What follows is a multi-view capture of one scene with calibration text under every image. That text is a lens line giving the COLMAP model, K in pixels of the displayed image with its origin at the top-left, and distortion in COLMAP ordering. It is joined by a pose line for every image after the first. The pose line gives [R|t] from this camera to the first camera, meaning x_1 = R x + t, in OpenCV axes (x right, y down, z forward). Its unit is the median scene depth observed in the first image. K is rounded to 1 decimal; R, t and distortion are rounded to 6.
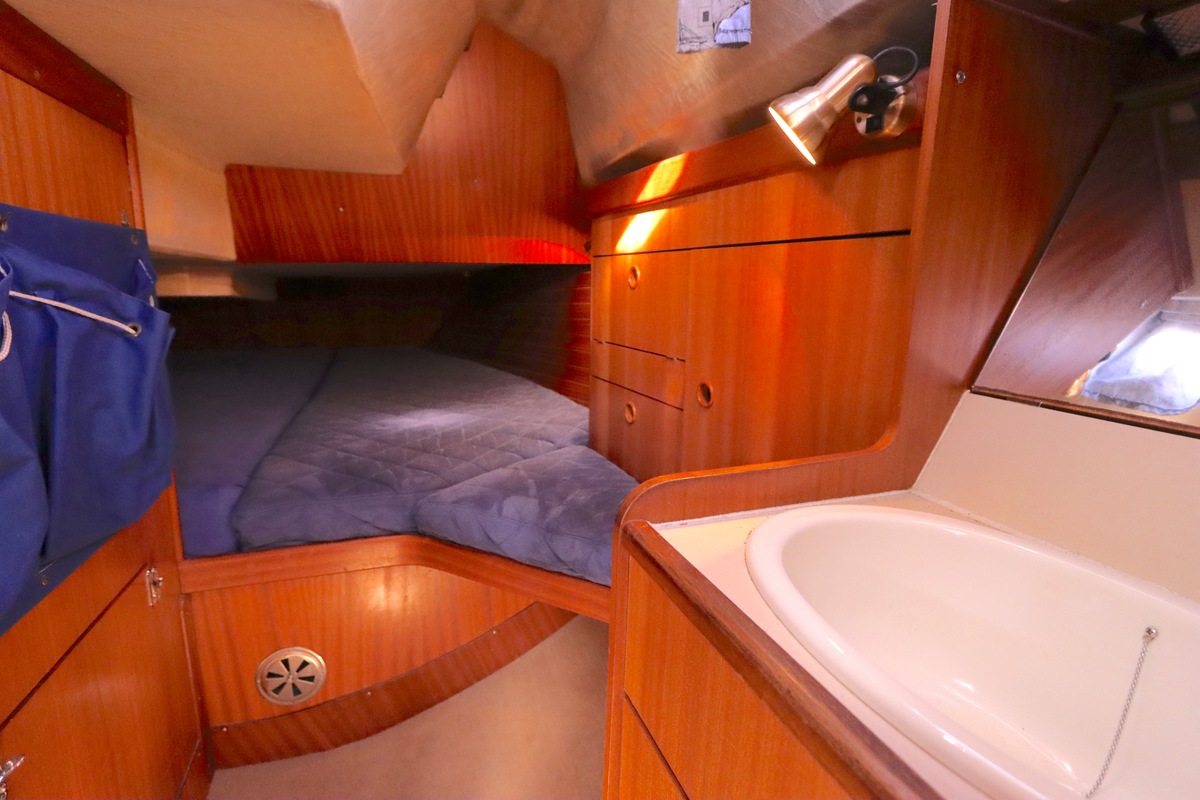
lens RADIAL K [[568.9, 0, 598.7], [0, 568.9, 394.1], [0, 0, 1]] dist [-0.023092, 0.004709]
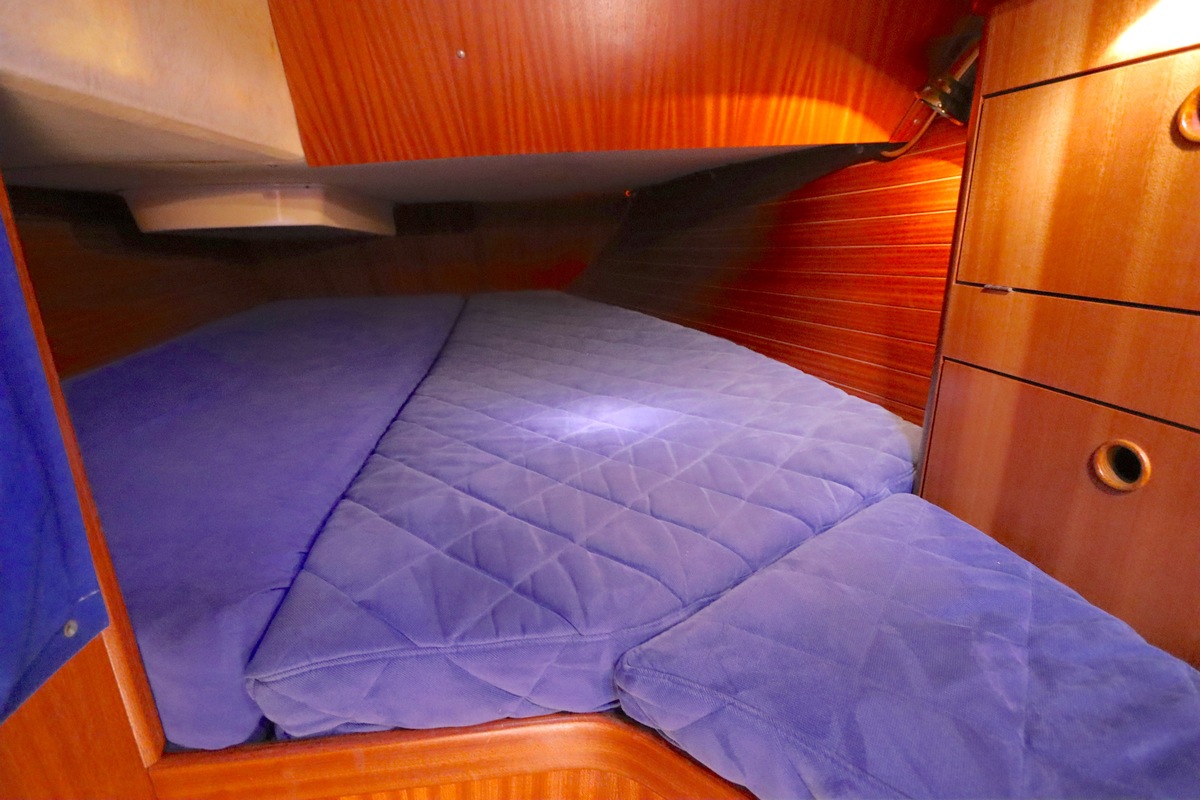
lens RADIAL K [[568.9, 0, 598.7], [0, 568.9, 394.1], [0, 0, 1]] dist [-0.023092, 0.004709]
pose [[0.976309, 0.029736, -0.214329, -0.198231], [-0.007060, 0.994363, 0.105797, -0.050578], [0.216267, -0.101777, 0.971015, 0.464800]]
